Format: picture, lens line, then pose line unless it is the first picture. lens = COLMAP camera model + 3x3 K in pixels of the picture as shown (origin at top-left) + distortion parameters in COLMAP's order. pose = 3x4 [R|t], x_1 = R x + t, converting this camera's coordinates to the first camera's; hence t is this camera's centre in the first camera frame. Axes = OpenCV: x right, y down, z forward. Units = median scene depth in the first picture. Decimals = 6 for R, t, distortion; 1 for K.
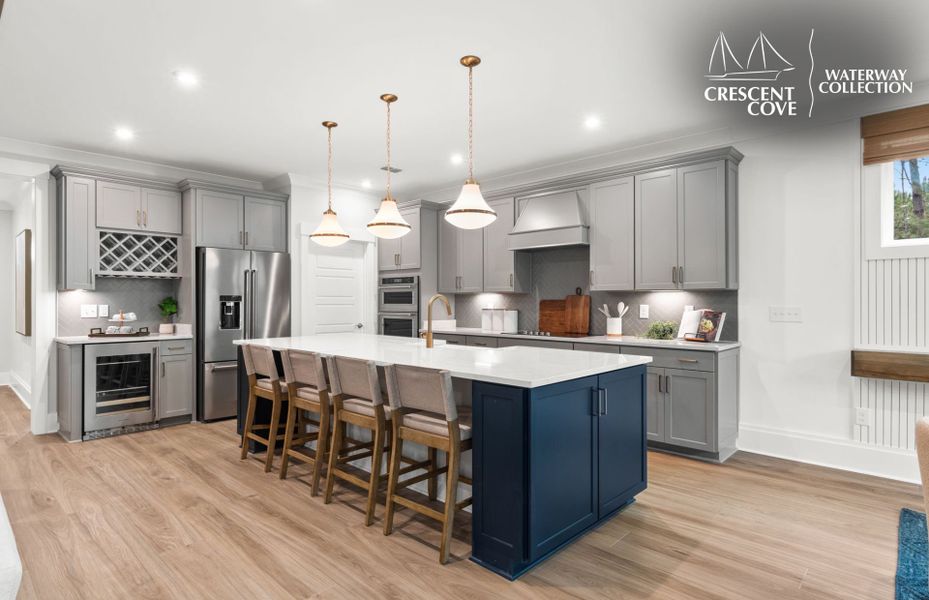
lens RADIAL K [[492.9, 0, 460.5], [0, 492.9, 302.5], [0, 0, 1]] dist [-0.001517, -0.000560]
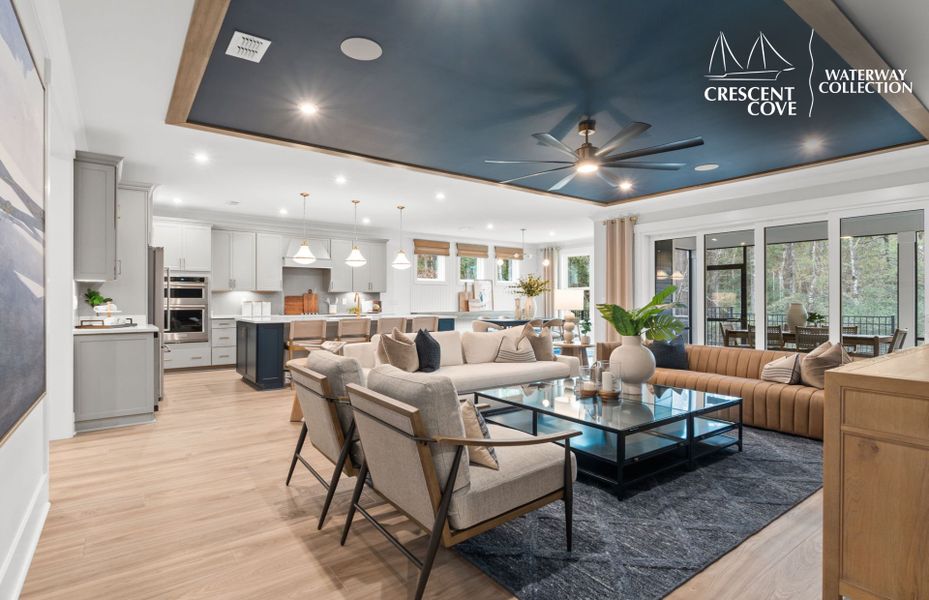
lens RADIAL K [[470.0, 0, 478.5], [0, 470.0, 297.8], [0, 0, 1]] dist [0.020782, -0.000153]
pose [[0.157659, 0.006859, 0.987470, -1.600714], [0.002714, 0.999969, -0.007379, 0.017965], [-0.987490, 0.003843, 0.157635, 0.089522]]
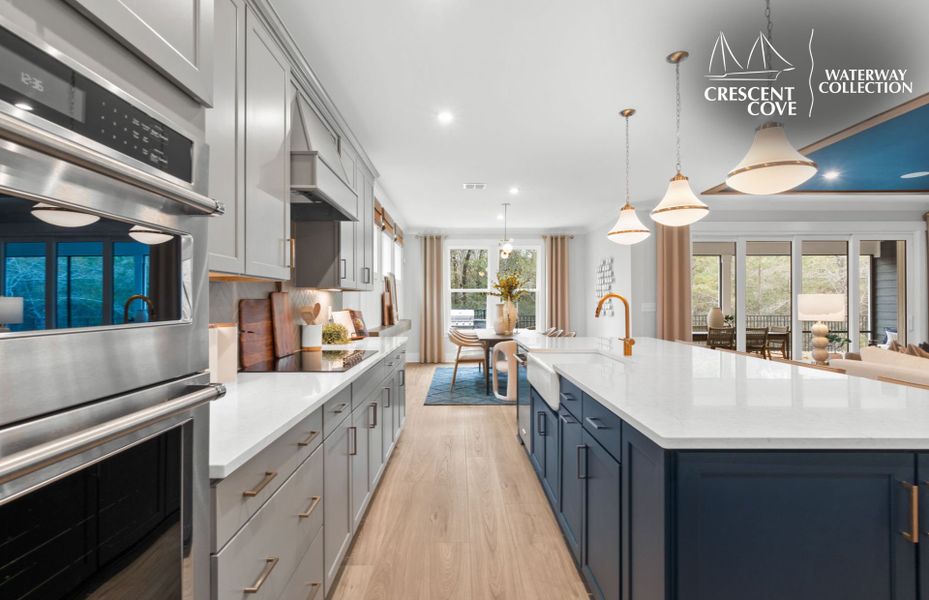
lens RADIAL K [[438.5, 0, 464.5], [0, 438.5, 300.0], [0, 0, 1]] dist [0.001098, 0.000130]
pose [[-0.689566, 0.003946, 0.724212, -0.323884], [0.003526, 0.999992, -0.002091, -0.003549], [-0.724215, 0.001112, -0.689574, 1.333831]]
